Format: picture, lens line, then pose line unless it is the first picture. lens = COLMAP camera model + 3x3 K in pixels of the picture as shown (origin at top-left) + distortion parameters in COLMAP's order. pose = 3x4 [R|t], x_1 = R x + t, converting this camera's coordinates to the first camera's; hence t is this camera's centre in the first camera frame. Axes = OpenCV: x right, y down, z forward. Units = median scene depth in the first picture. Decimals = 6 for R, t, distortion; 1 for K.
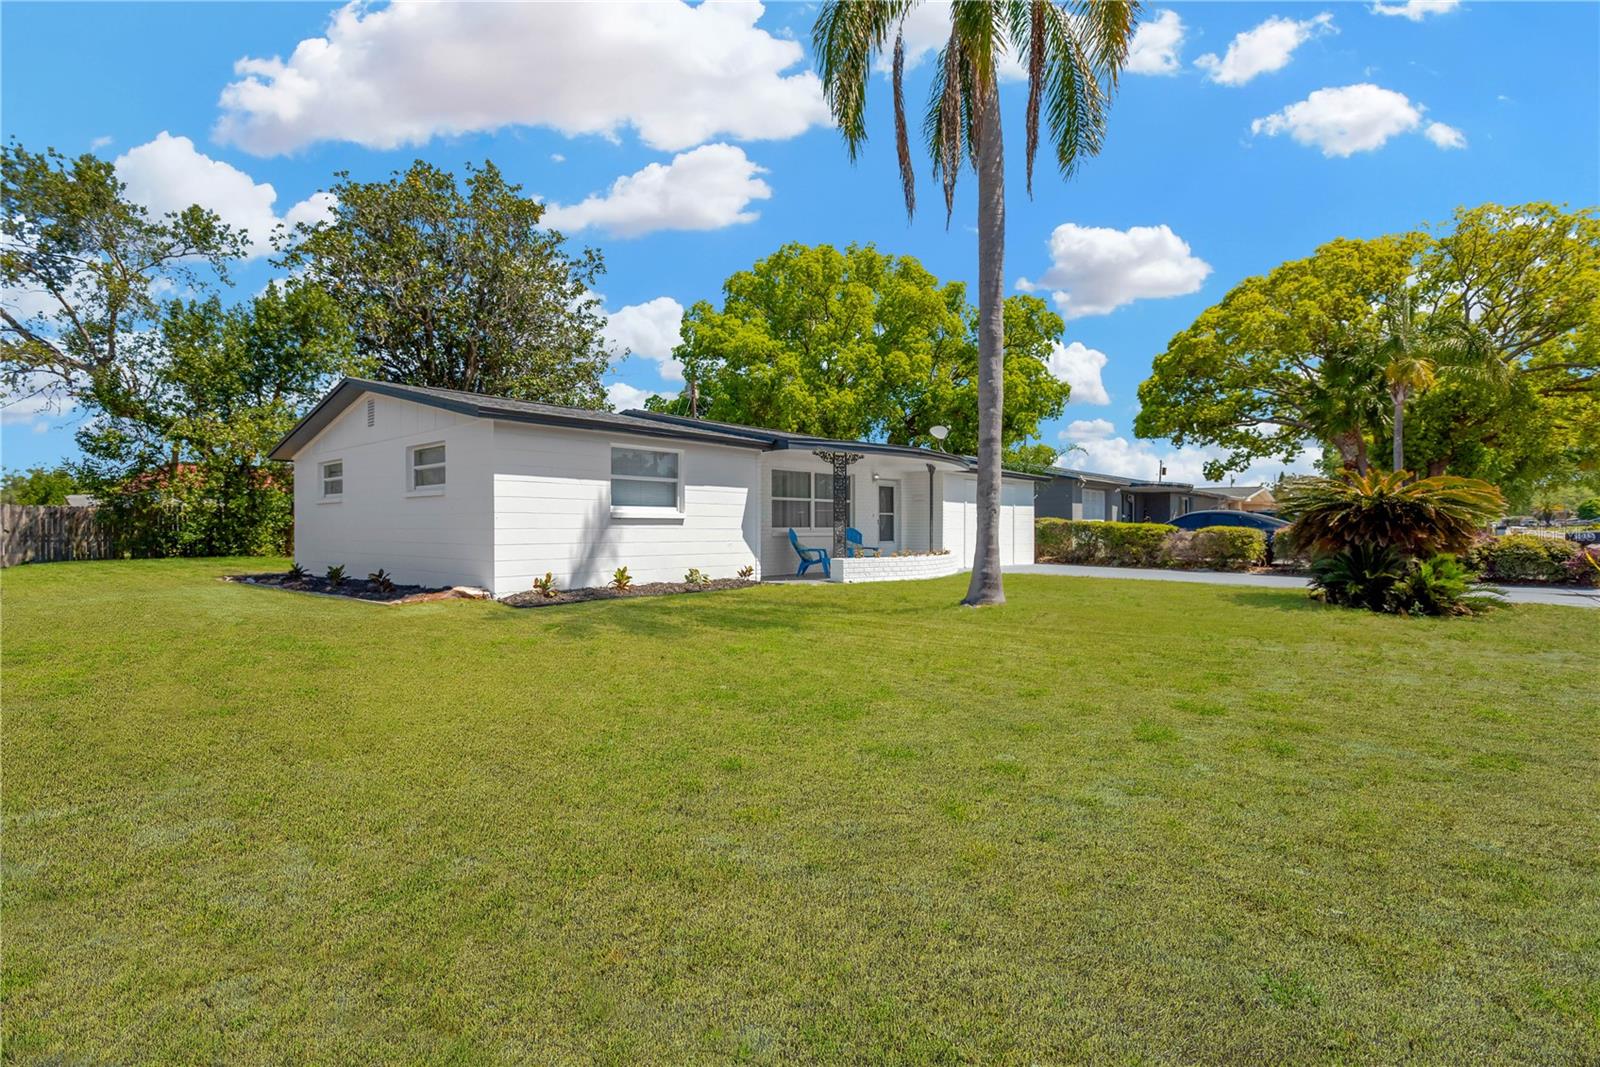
lens RADIAL K [[755.3, 0, 793.9], [0, 755.3, 522.4], [0, 0, 1]] dist [0.026744, -0.010453]
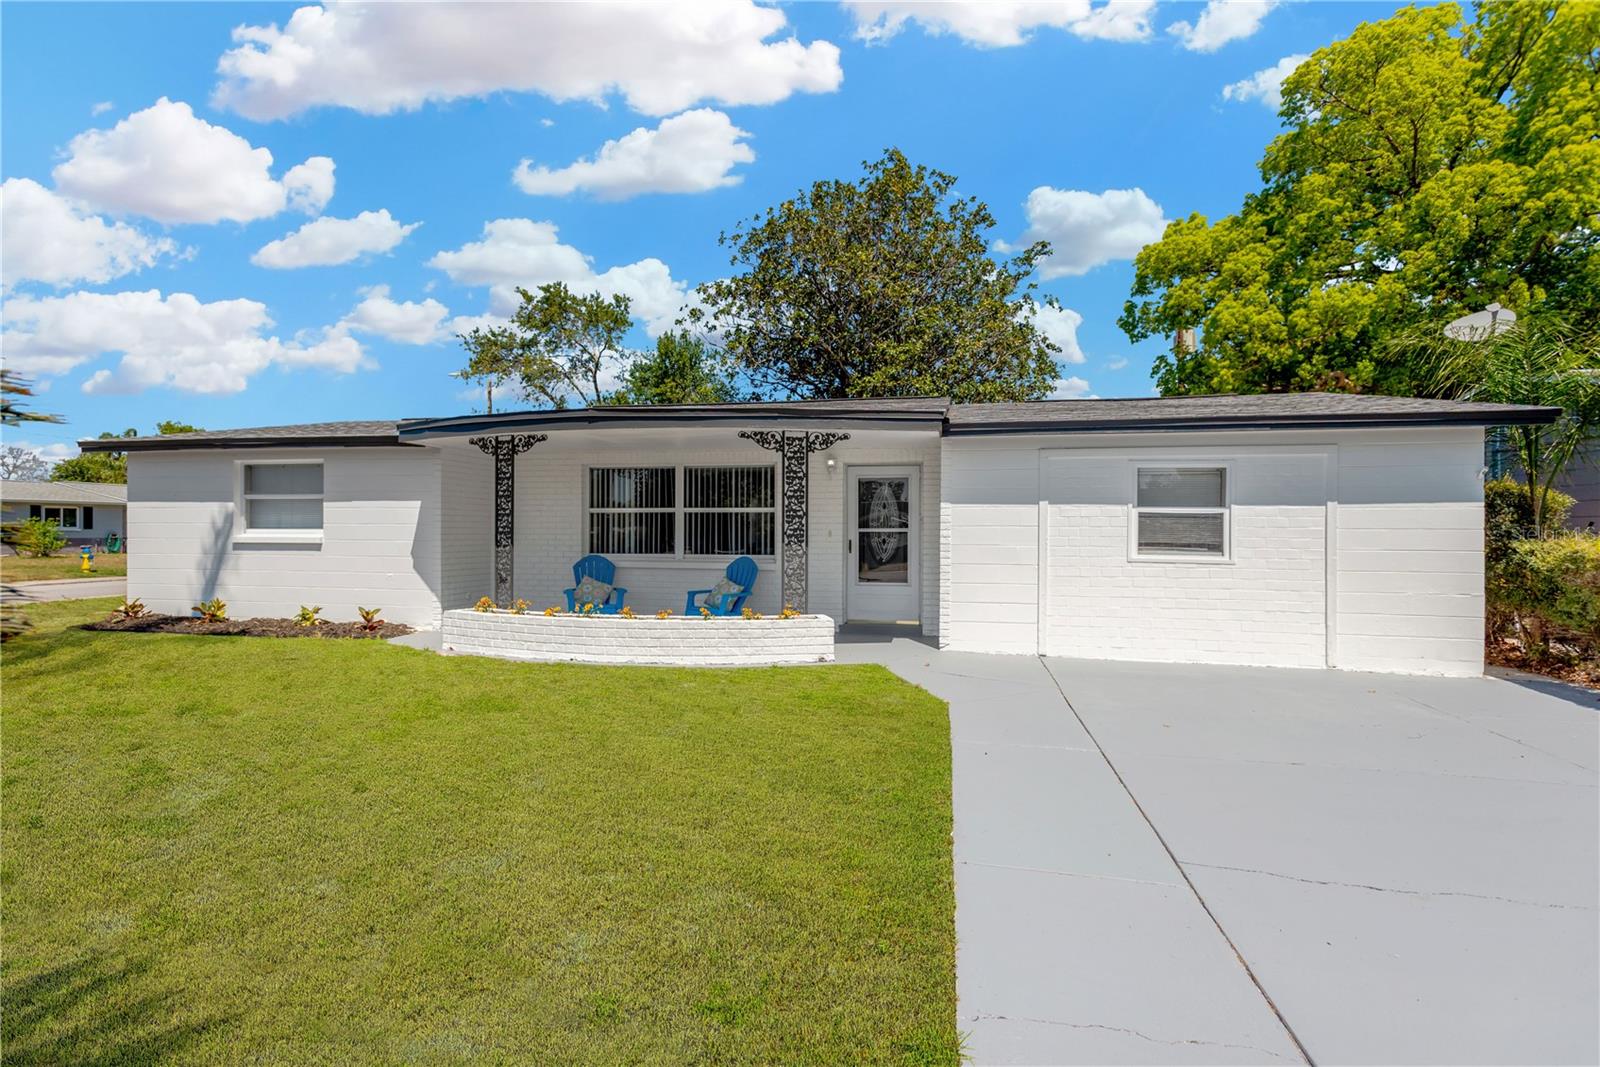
lens RADIAL K [[750.2, 0, 805.8], [0, 750.2, 532.5], [0, 0, 1]] dist [0.026286, -0.010356]
pose [[0.544695, -0.002416, -0.838631, 0.752264], [0.004129, 0.999991, -0.000199, -0.012807], [0.838624, -0.003354, 0.544700, 0.915949]]
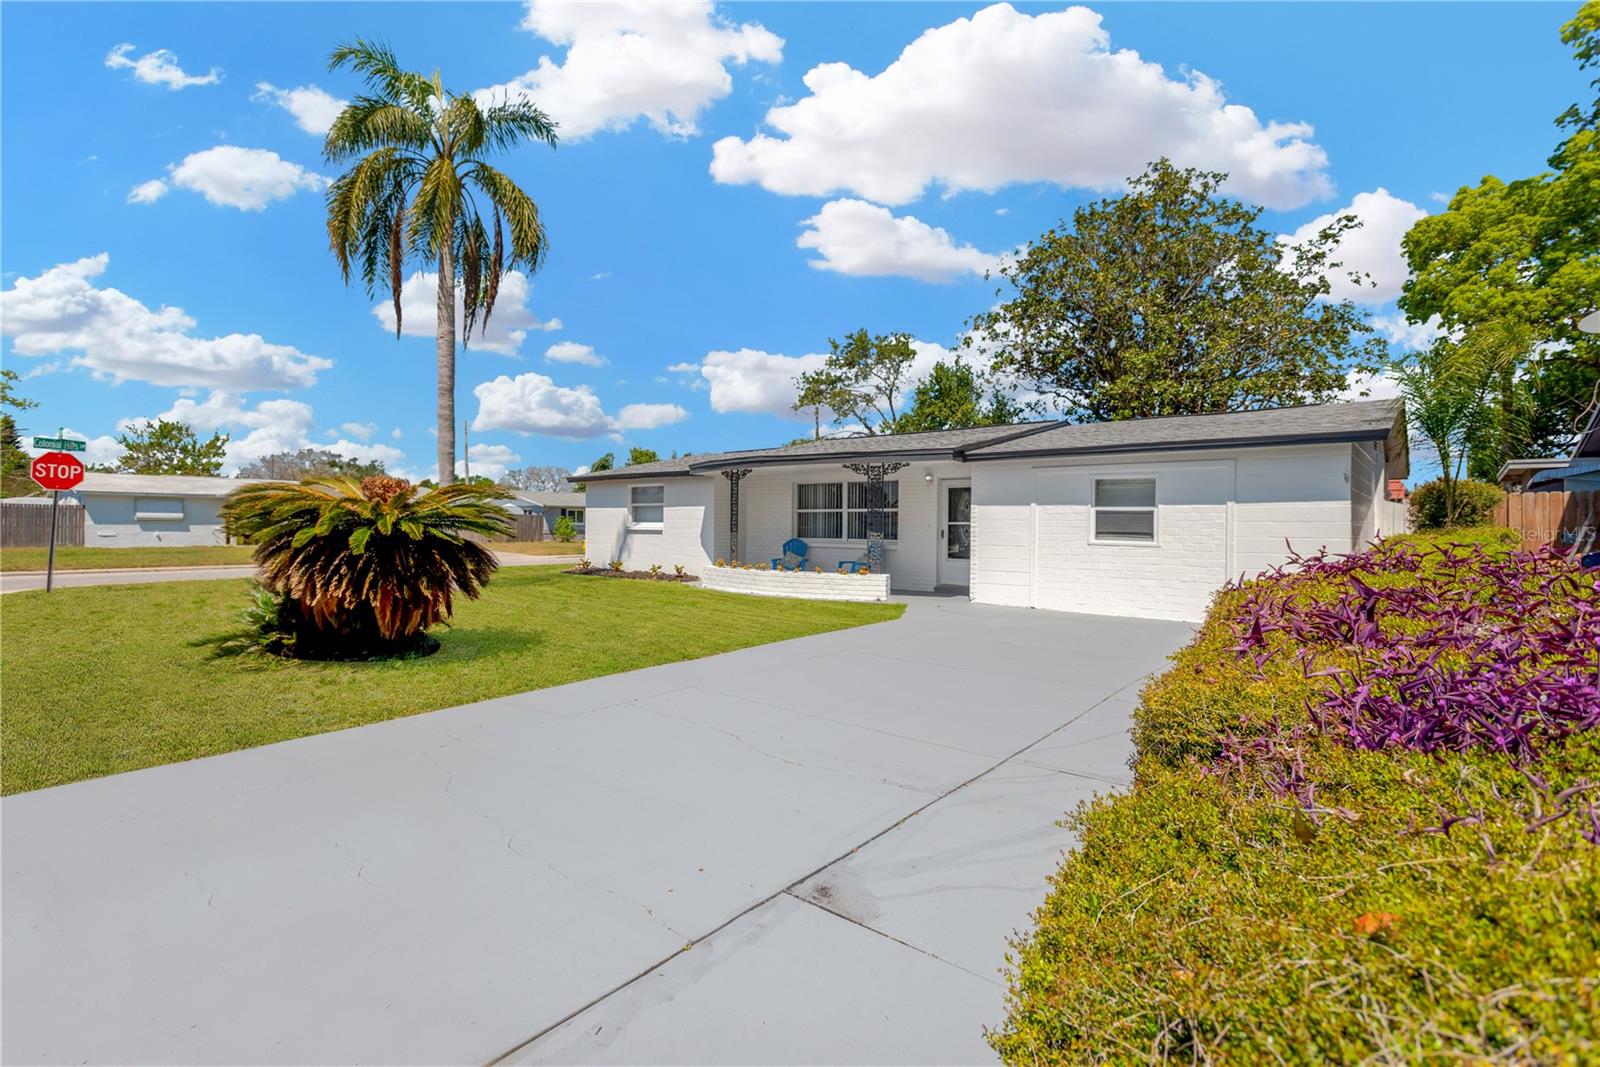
lens RADIAL K [[750.2, 0, 805.8], [0, 750.2, 532.5], [0, 0, 1]] dist [0.026286, -0.010356]
pose [[0.086483, 0.003049, -0.996249, 1.227010], [-0.001618, 0.999994, 0.002920, -0.004483], [0.996252, 0.001360, 0.086488, 1.061969]]
